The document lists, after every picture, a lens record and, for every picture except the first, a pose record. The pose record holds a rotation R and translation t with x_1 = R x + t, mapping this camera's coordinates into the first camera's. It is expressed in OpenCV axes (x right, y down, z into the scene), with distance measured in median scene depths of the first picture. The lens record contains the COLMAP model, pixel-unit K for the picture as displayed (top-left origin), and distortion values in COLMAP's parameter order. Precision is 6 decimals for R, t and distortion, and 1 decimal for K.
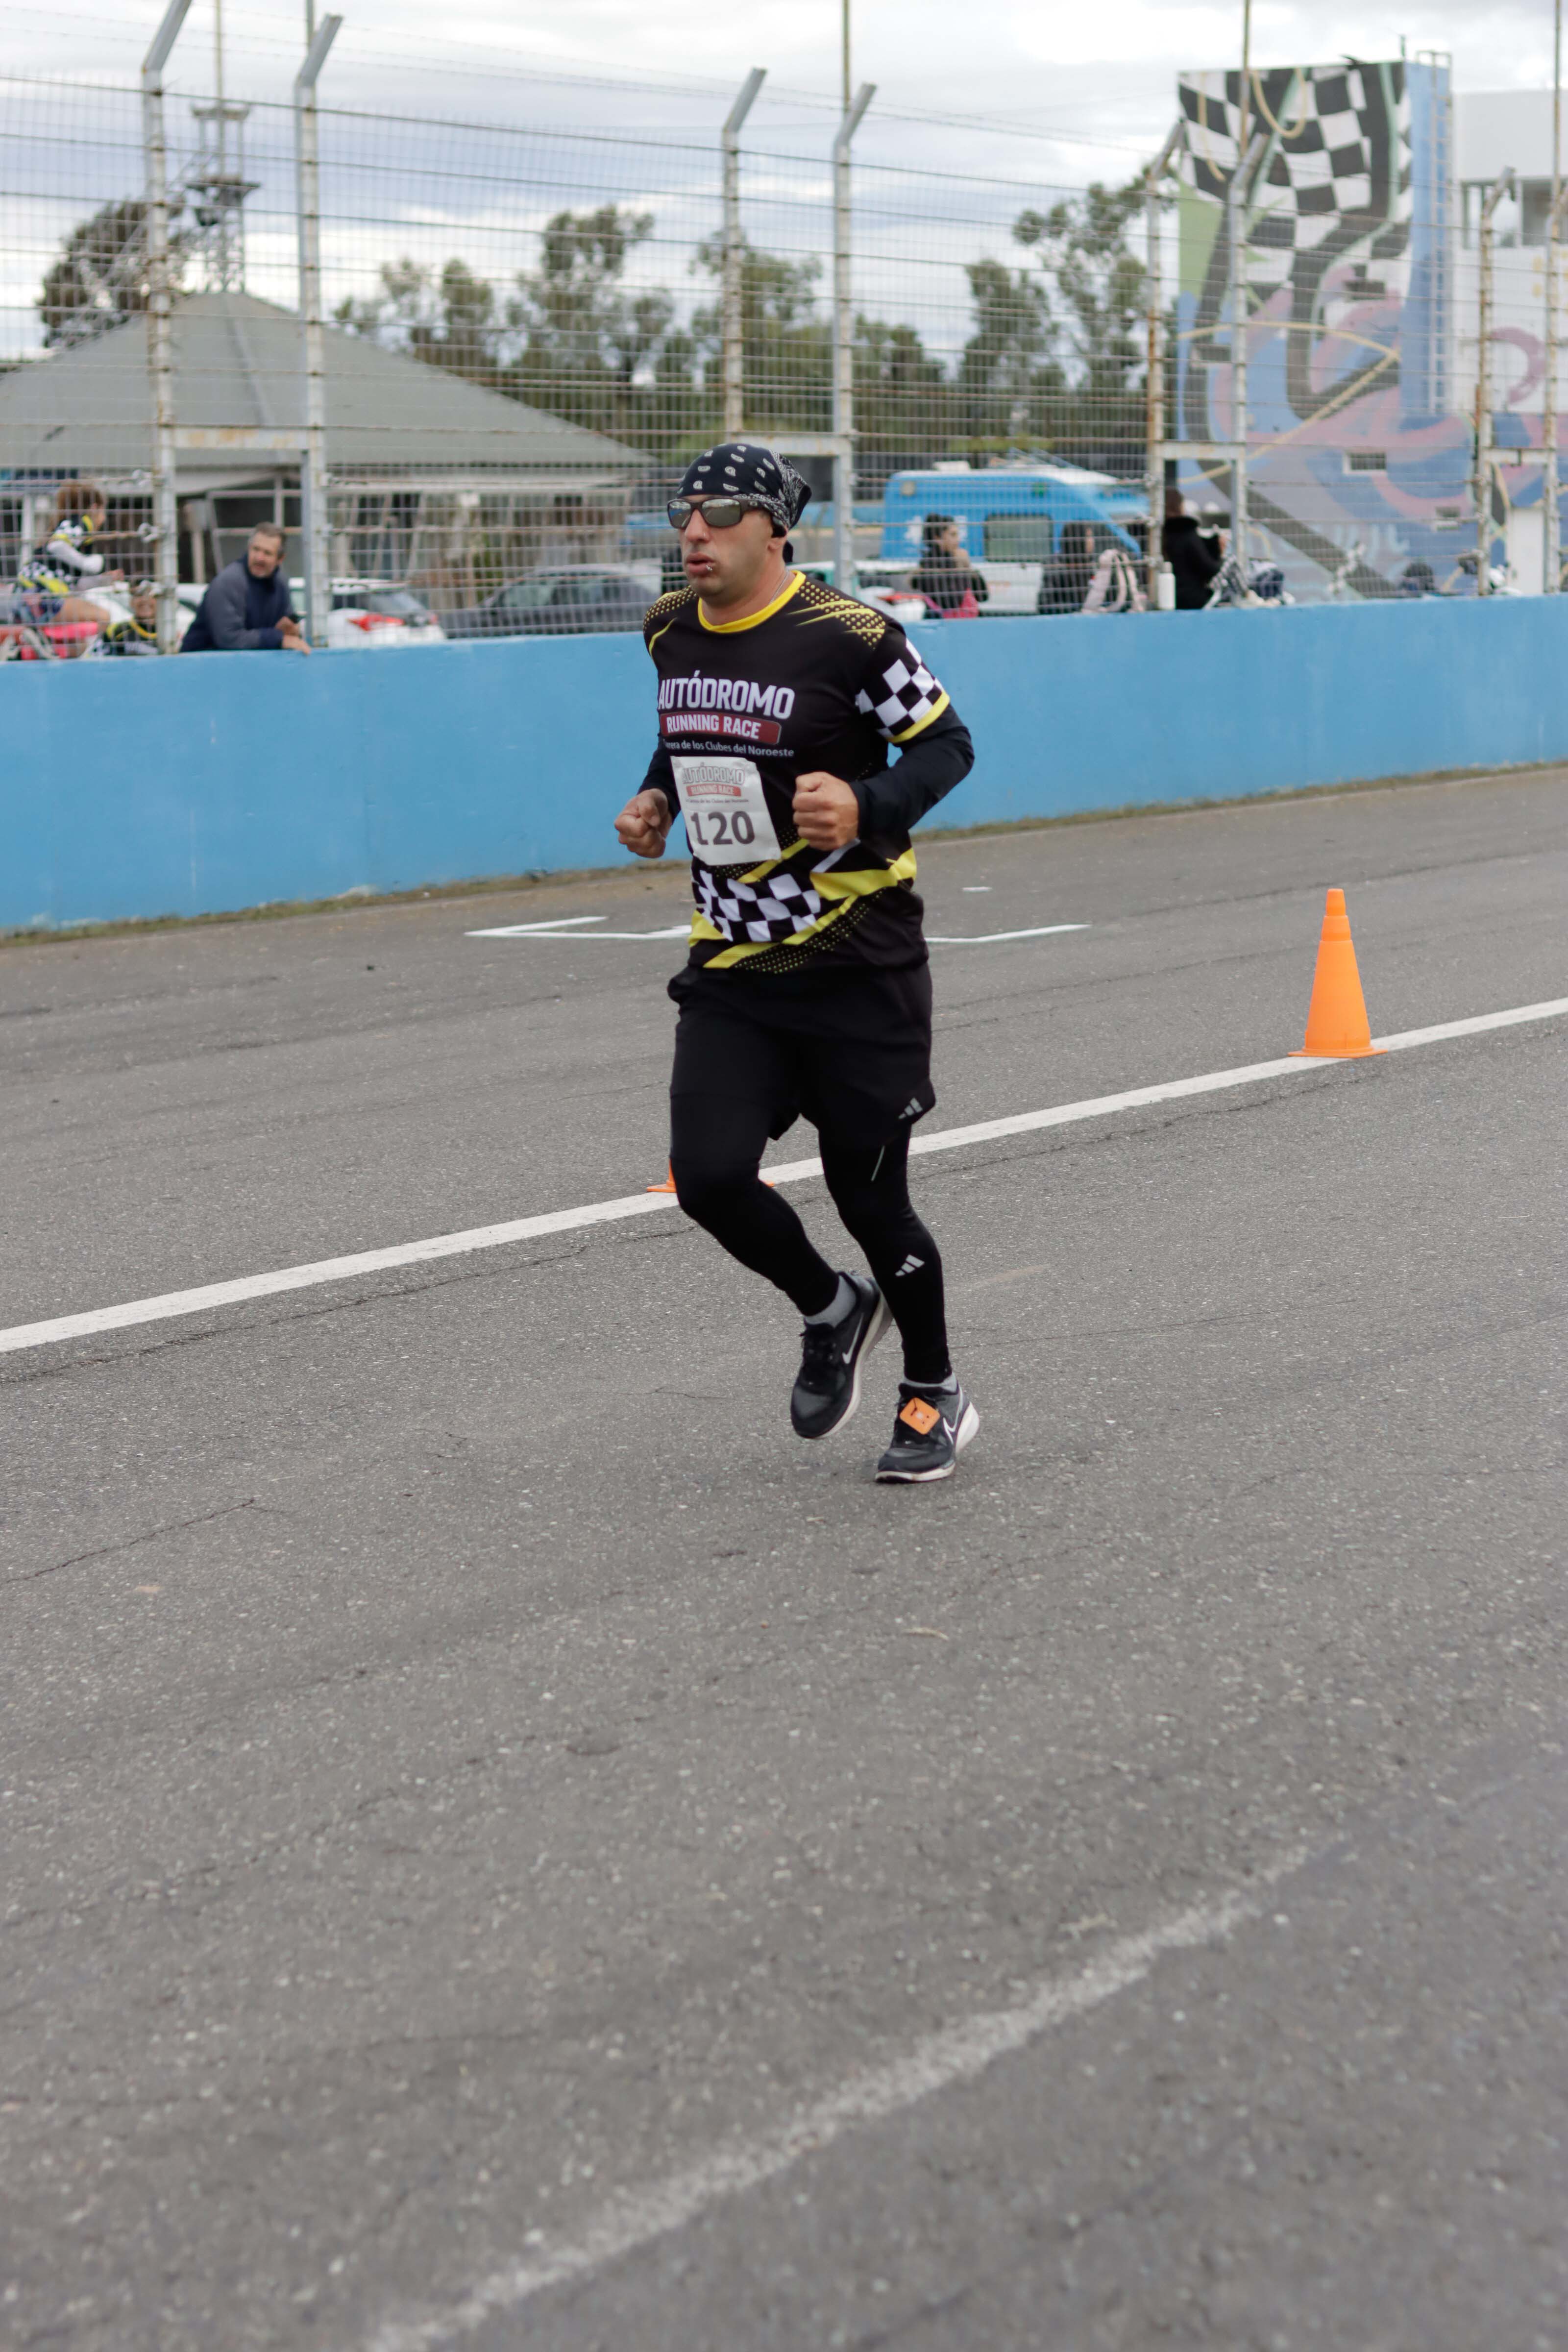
lens RADIAL K [[5949.0, 0, 784.0], [0, 5949.0, 1176.0], [0, 0, 1]] dist [0.007084, -0.605179]
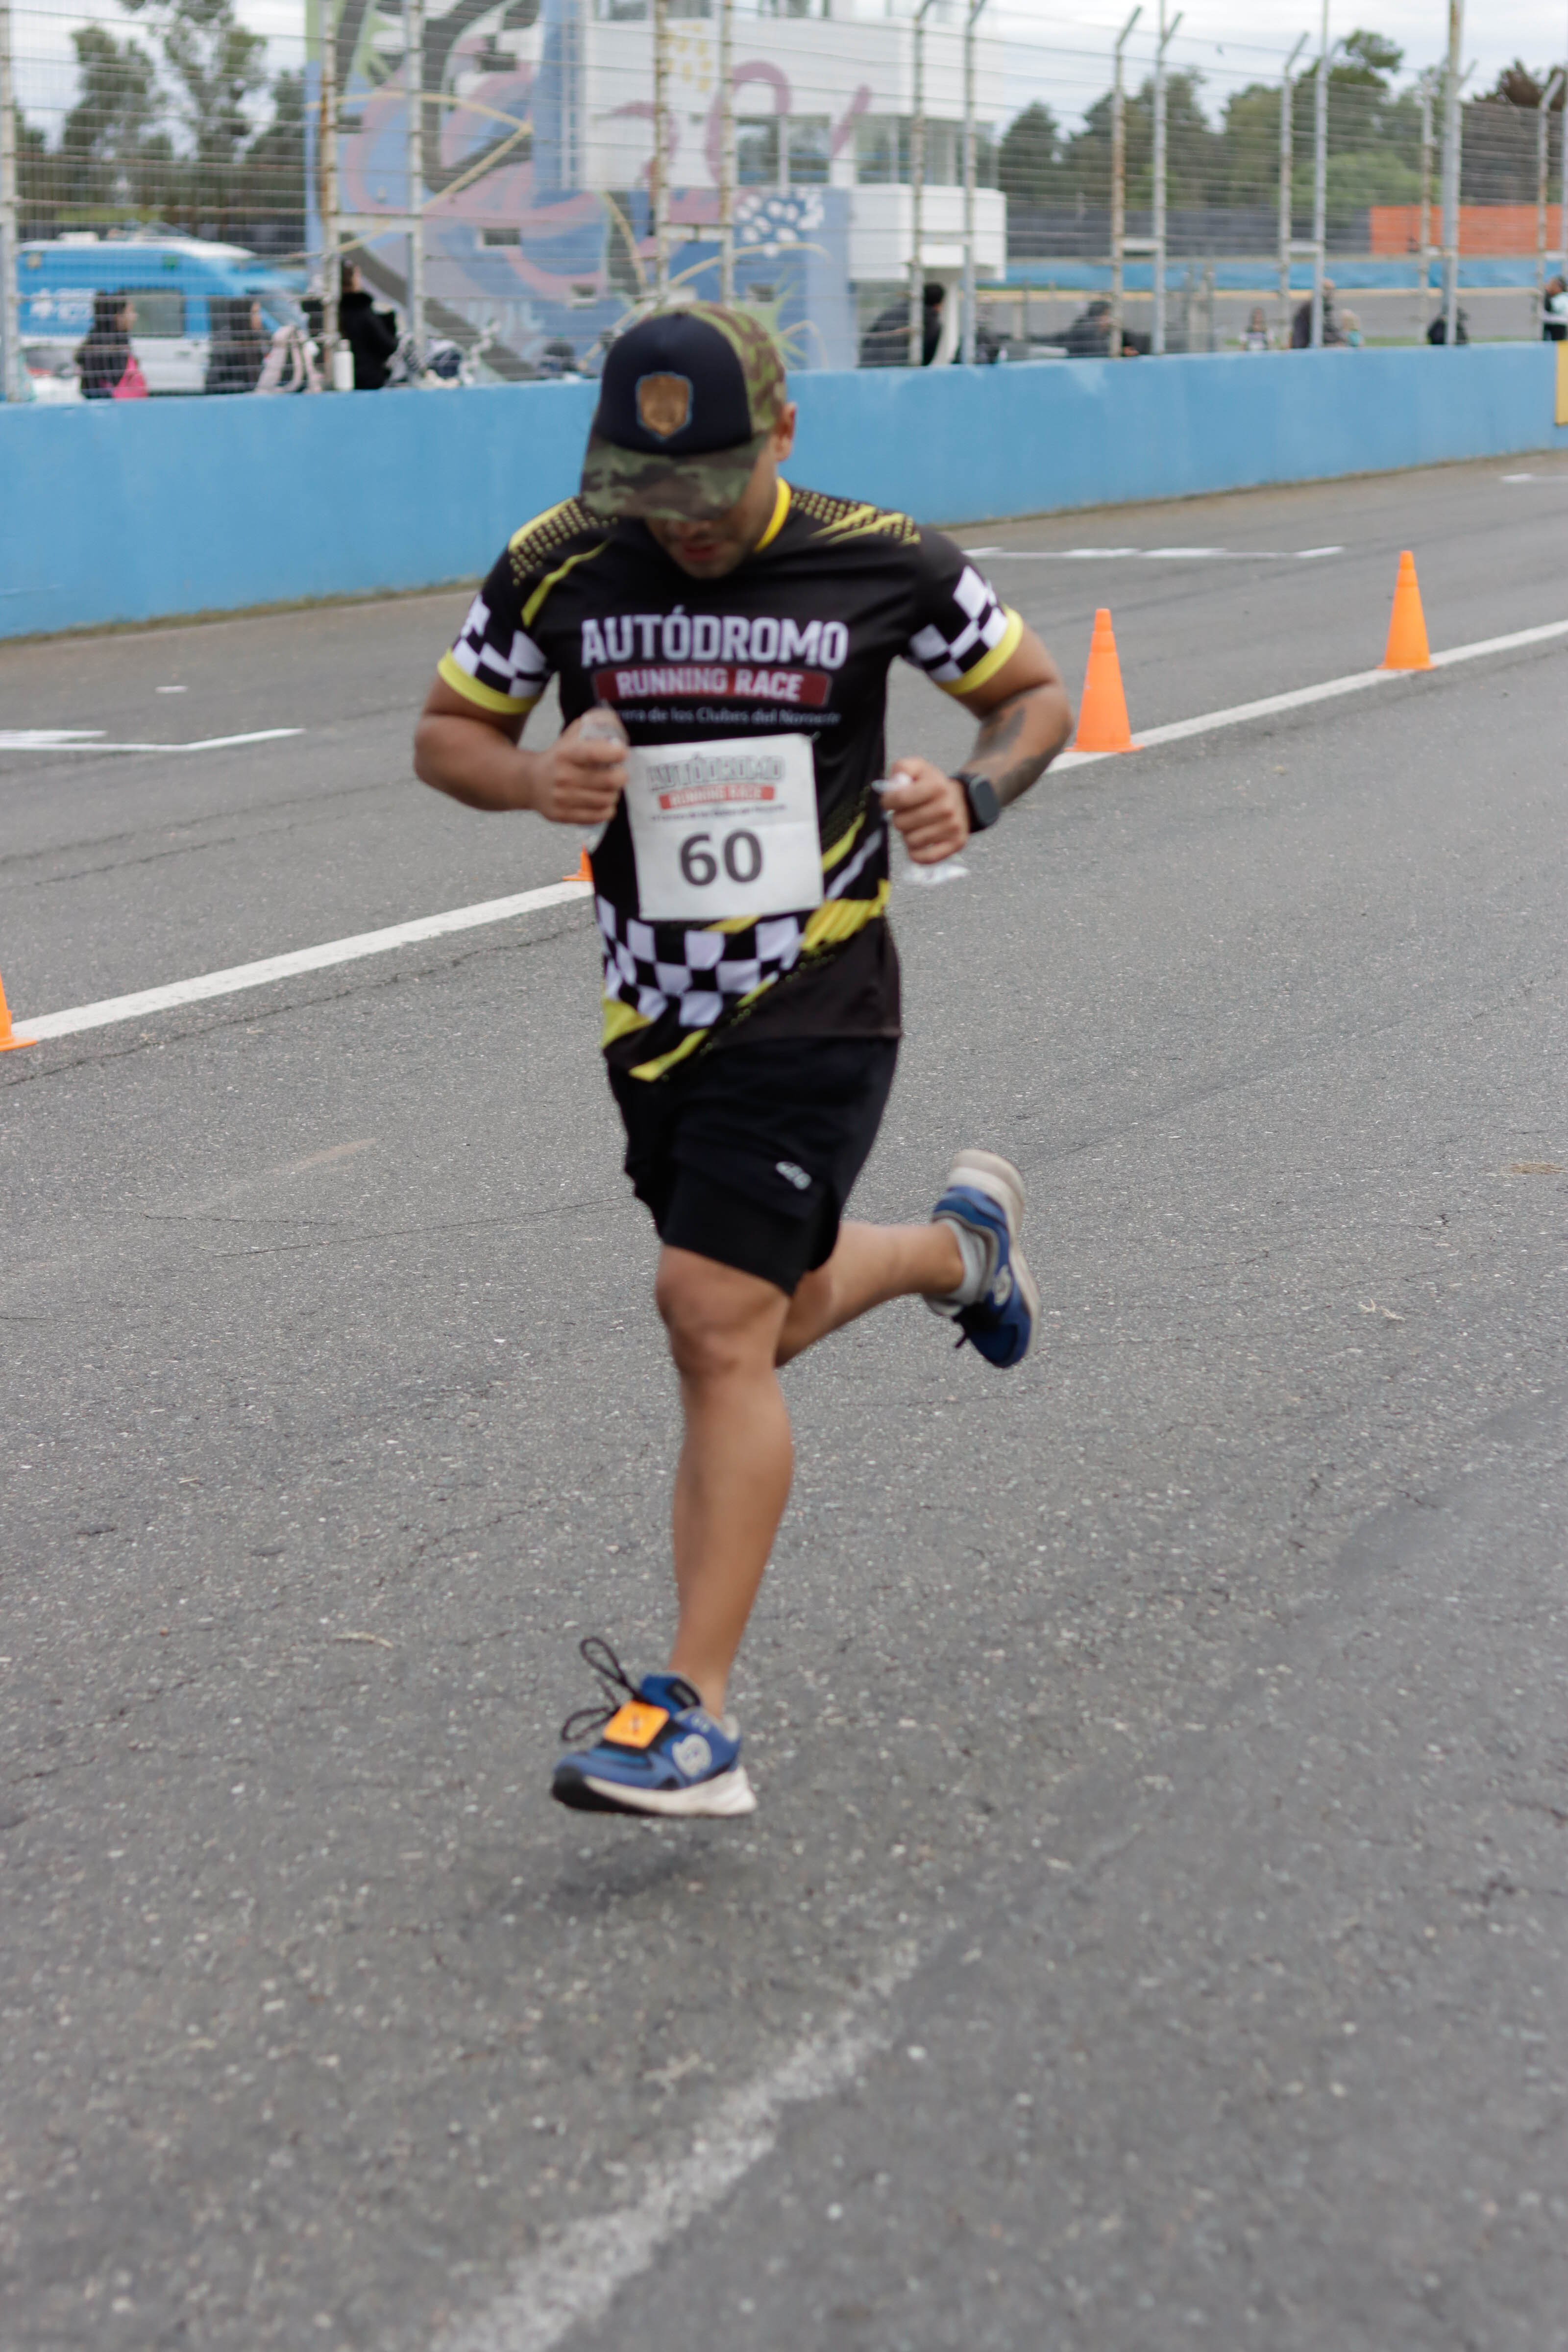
lens RADIAL K [[5534.2, 0, 784.0], [0, 5534.2, 1176.0], [0, 0, 1]] dist [0.007781, -0.145386]
pose [[0.984332, -0.019768, 0.175211, -0.053608], [0.011299, 0.998725, 0.049203, -0.026081], [-0.175960, -0.046452, 0.983301, 0.231061]]
